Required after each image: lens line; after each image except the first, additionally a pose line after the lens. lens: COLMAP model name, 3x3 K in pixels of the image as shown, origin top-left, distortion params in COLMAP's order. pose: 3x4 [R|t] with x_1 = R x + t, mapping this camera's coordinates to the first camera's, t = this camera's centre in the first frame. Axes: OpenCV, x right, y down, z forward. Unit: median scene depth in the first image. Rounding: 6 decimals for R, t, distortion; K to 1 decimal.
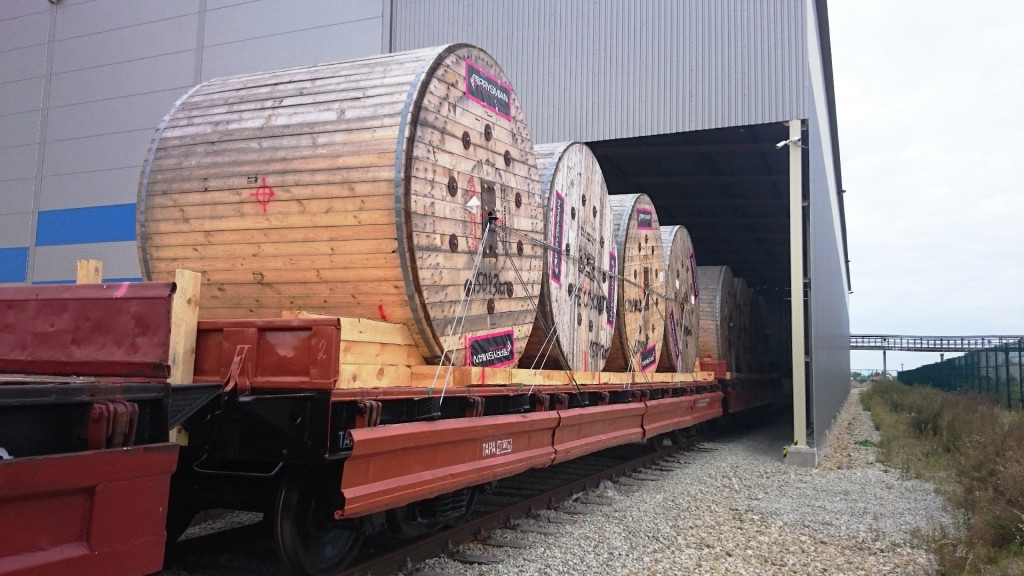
lens RADIAL K [[815.8, 0, 509.9], [0, 815.8, 275.7], [0, 0, 1]] dist [0.048527, -0.104218]
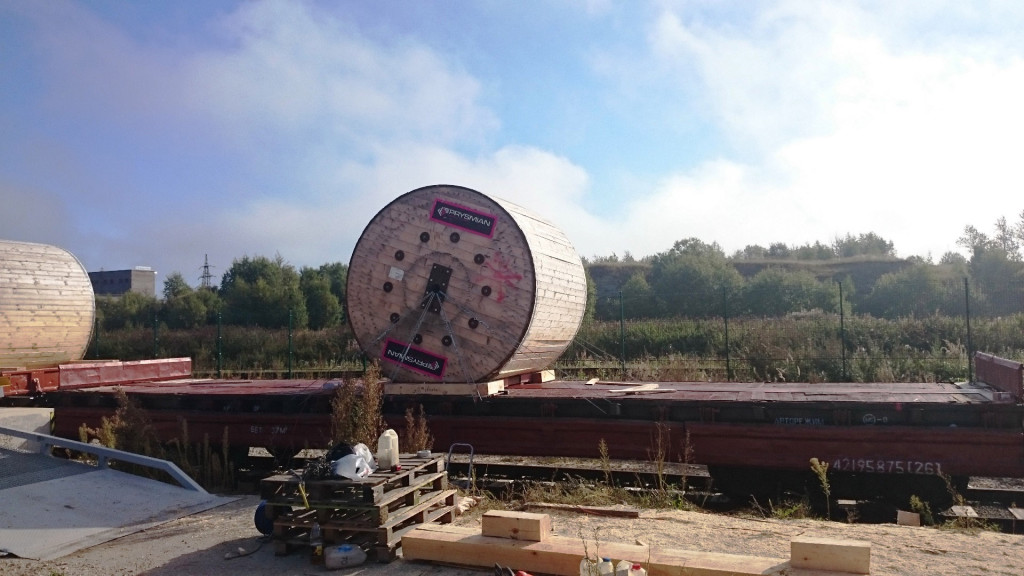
lens RADIAL K [[804.5, 0, 506.3], [0, 804.5, 267.9], [0, 0, 1]] dist [0.138561, -0.235004]
pose [[-0.010737, 0.040490, 0.999122, -1.008031], [-0.087659, 0.995295, -0.041277, -0.091385], [-0.996093, -0.088025, -0.007137, -0.137671]]
